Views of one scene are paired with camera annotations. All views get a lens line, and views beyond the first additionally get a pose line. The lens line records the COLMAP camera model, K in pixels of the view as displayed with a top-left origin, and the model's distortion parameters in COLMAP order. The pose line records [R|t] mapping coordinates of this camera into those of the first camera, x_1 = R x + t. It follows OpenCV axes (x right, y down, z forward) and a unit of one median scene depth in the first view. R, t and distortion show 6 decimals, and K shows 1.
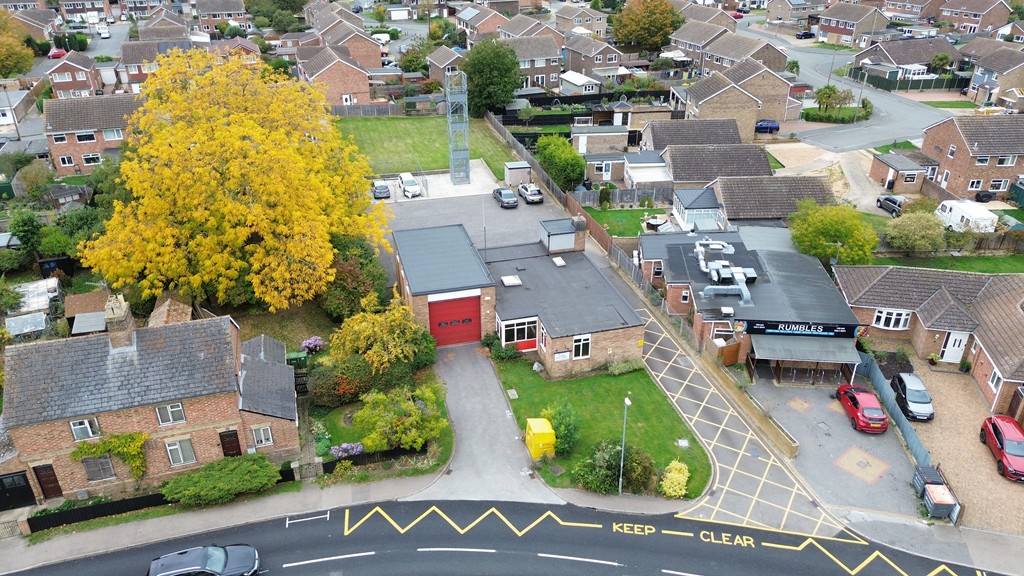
lens RADIAL K [[721.9, 0, 510.6], [0, 721.9, 285.0], [0, 0, 1]] dist [0.079172, -0.075361]
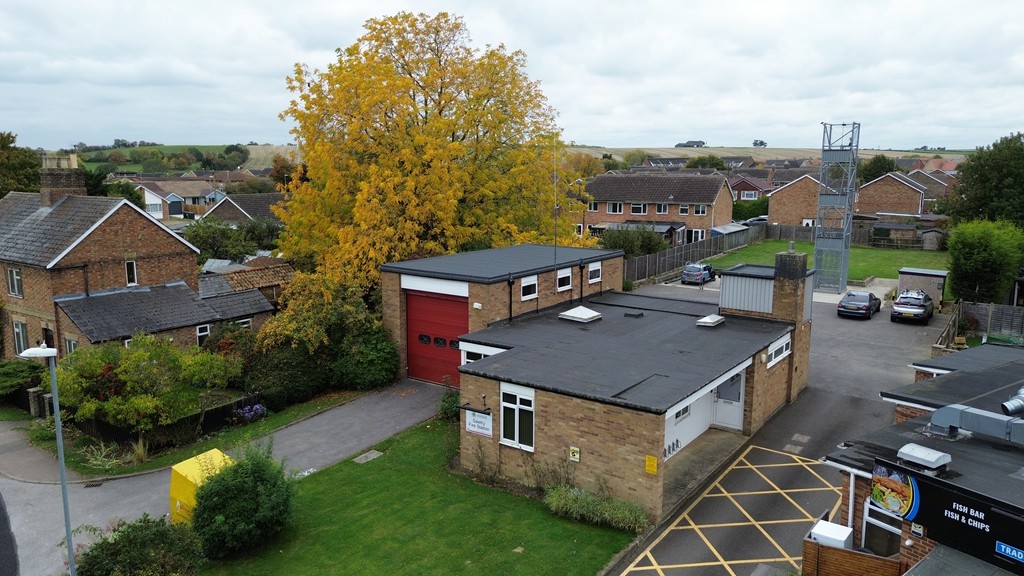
lens RADIAL K [[721.9, 0, 511.7], [0, 721.9, 284.5], [0, 0, 1]] dist [0.079172, -0.075361]
pose [[0.633332, 0.132442, -0.762463, 0.415210], [-0.361870, 0.921580, -0.140503, 0.073659], [0.684062, 0.364898, 0.631592, 0.682967]]
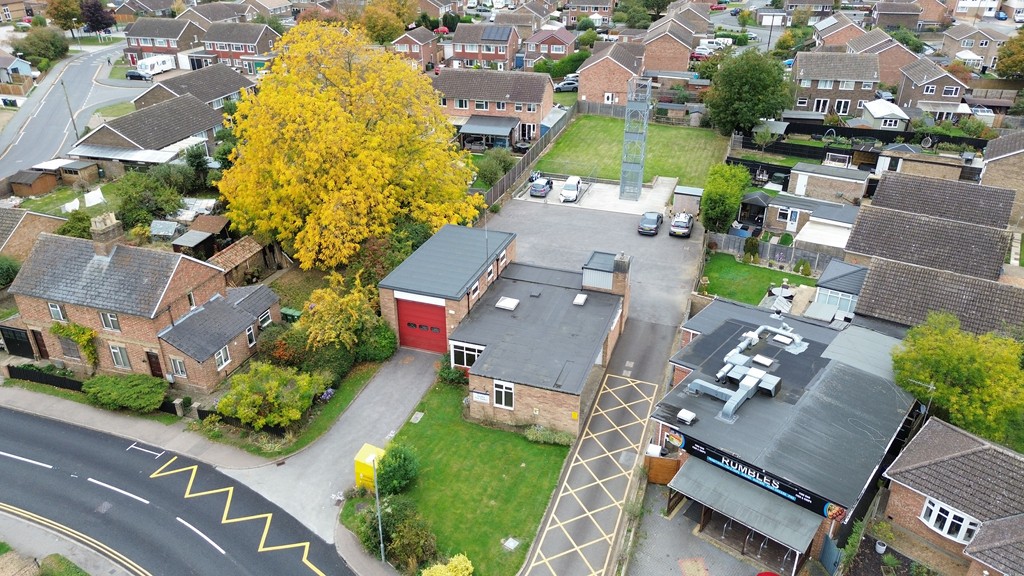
lens RADIAL K [[721.9, 0, 511.2], [0, 721.9, 284.9], [0, 0, 1]] dist [0.079172, -0.075361]
pose [[0.826331, 0.263654, -0.497658, 0.496221], [-0.264976, 0.961744, 0.069544, -0.102385], [0.496955, 0.074401, 0.864581, 0.242741]]
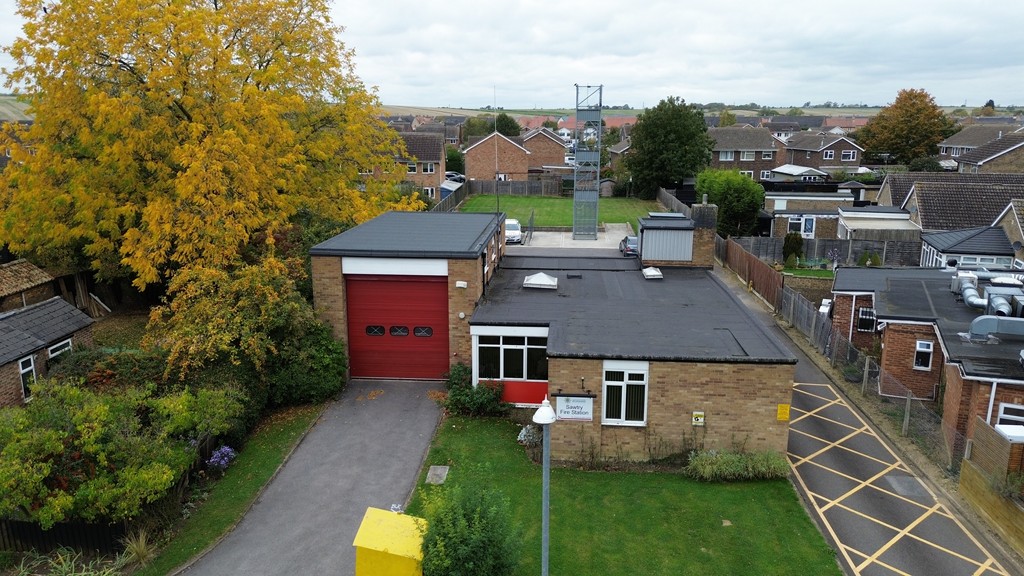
lens RADIAL K [[721.9, 0, 511.1], [0, 721.9, 285.1], [0, 0, 1]] dist [0.079172, -0.075361]
pose [[0.942413, 0.080962, -0.324504, 0.165176], [-0.161042, 0.960222, -0.228123, 0.129844], [0.293126, 0.267245, 0.917964, 0.573458]]
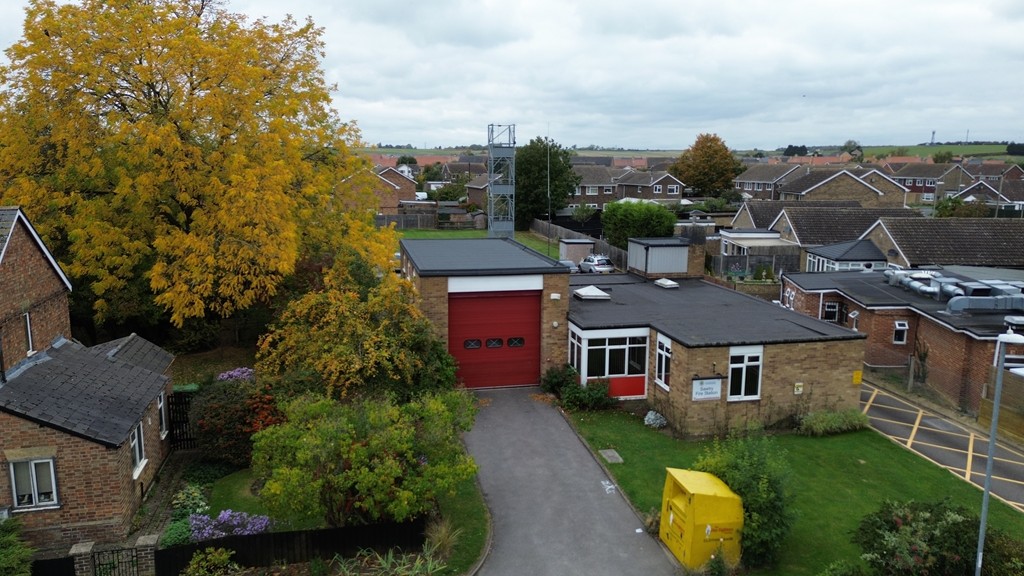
lens RADIAL K [[721.9, 0, 511.1], [0, 721.9, 279.8], [0, 0, 1]] dist [0.079172, -0.075361]
pose [[0.998896, 0.019199, -0.042881, -0.043716], [-0.031639, 0.949594, -0.311881, 0.185220], [0.034731, 0.312893, 0.949153, 0.484183]]
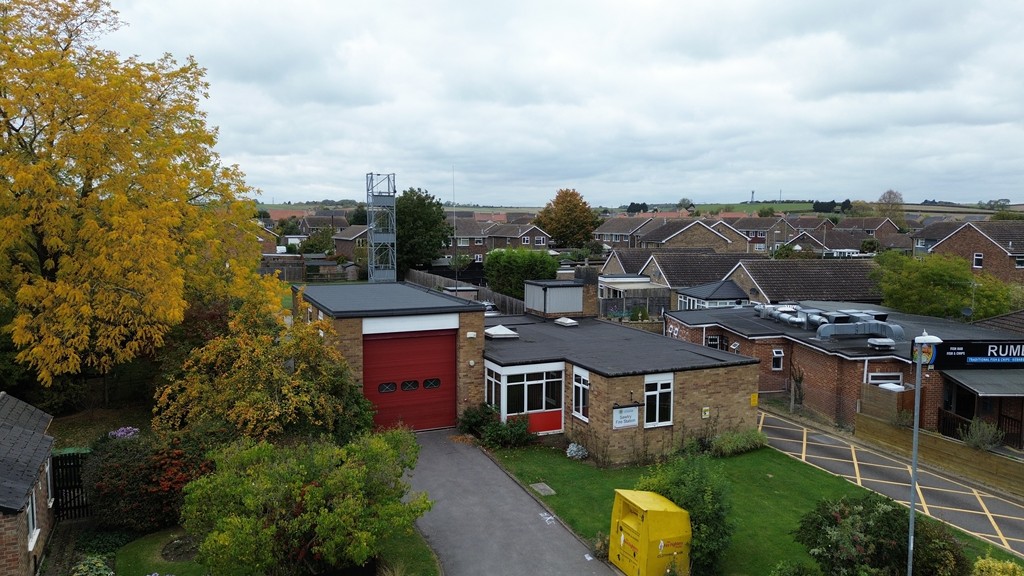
lens RADIAL K [[721.9, 0, 510.7], [0, 721.9, 284.5], [0, 0, 1]] dist [0.079172, -0.075361]
pose [[0.988534, -0.003864, 0.150947, -0.088009], [0.060819, 0.925185, -0.374612, 0.197689], [-0.138207, 0.379497, 0.914812, 0.488569]]
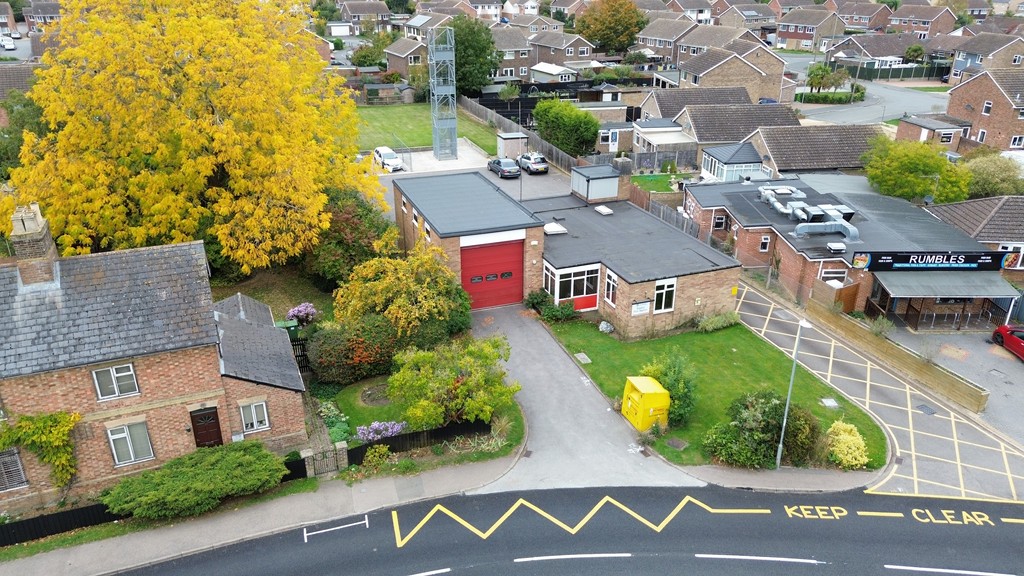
lens RADIAL K [[721.9, 0, 510.6], [0, 721.9, 286.1], [0, 0, 1]] dist [0.079172, -0.075361]
pose [[0.994869, -0.033580, 0.095439, -0.136702], [0.039754, 0.997187, -0.063543, 0.116441], [-0.093037, 0.067011, 0.993405, 0.244154]]
